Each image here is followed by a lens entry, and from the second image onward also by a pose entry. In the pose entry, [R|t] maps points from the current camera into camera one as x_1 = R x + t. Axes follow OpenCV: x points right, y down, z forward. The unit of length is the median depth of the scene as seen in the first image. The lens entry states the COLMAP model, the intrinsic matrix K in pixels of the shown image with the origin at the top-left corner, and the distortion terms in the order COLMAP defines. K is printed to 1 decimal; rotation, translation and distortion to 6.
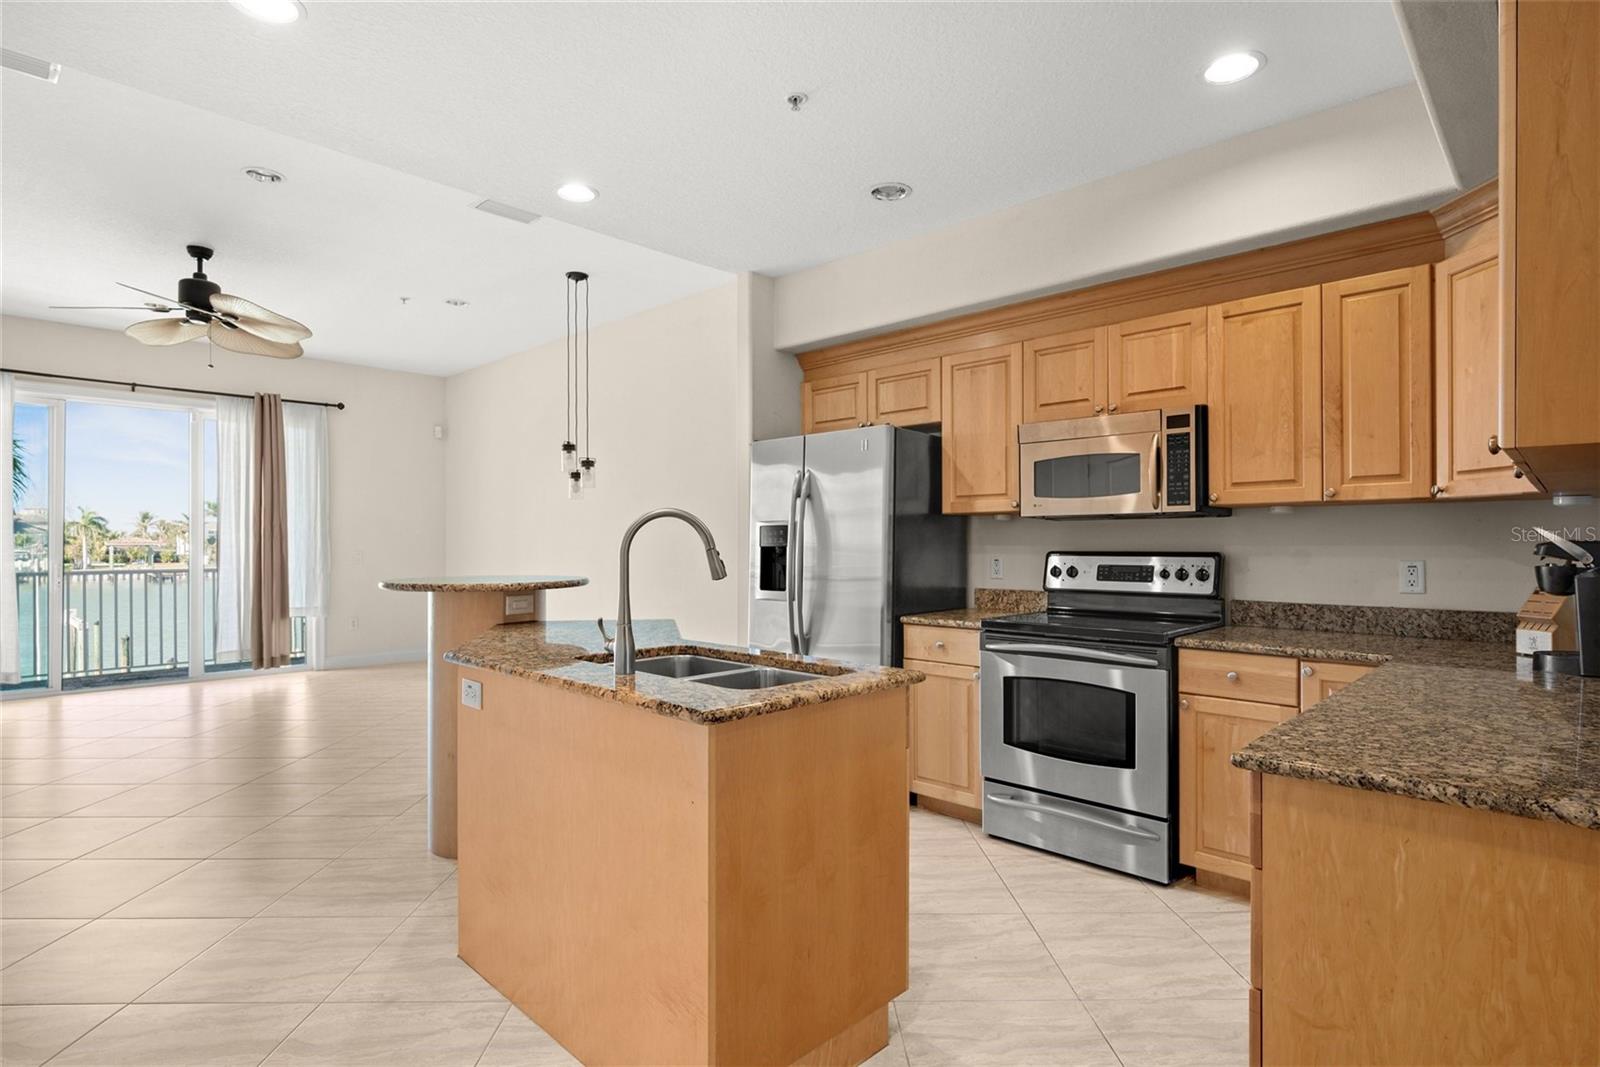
lens RADIAL K [[813.4, 0, 793.4], [0, 813.4, 539.2], [0, 0, 1]] dist [0.003636, 0.001274]
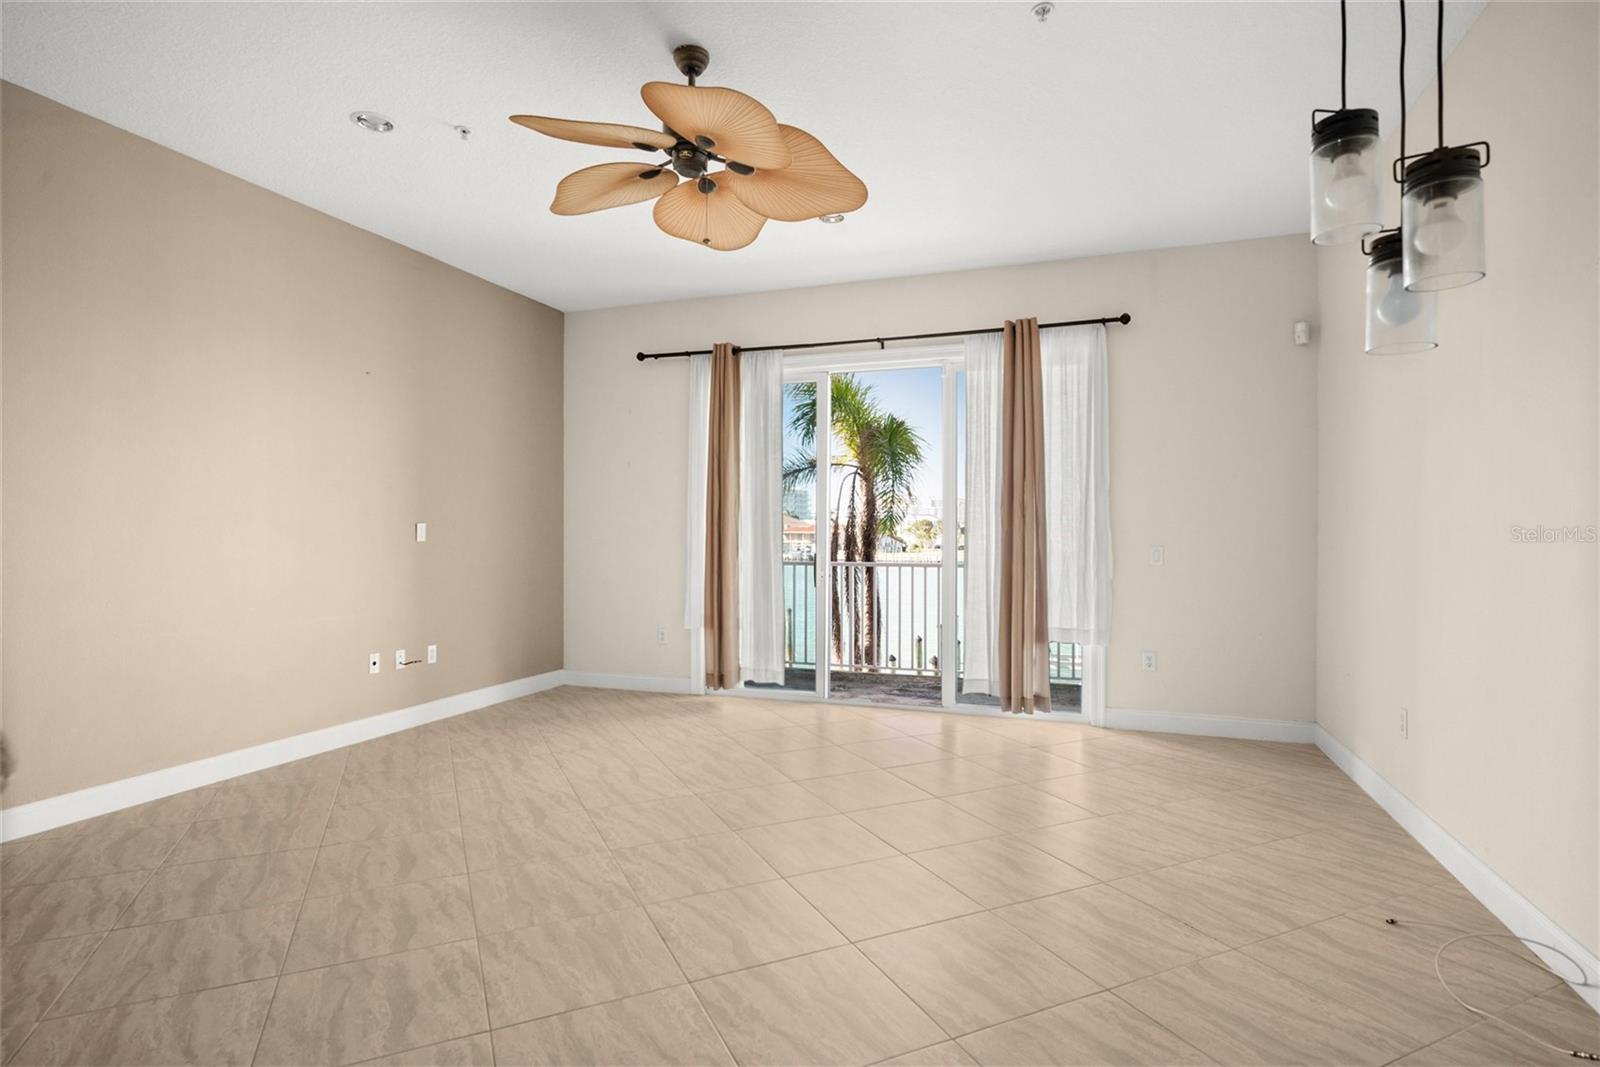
lens RADIAL K [[803.2, 0, 809.5], [0, 803.2, 526.7], [0, 0, 1]] dist [-0.002678, 0.000178]
pose [[0.423270, -0.001844, -0.906002, -0.095999], [0.004566, 0.999990, 0.000097, -0.001181], [0.905992, -0.004178, 0.423274, 0.546870]]
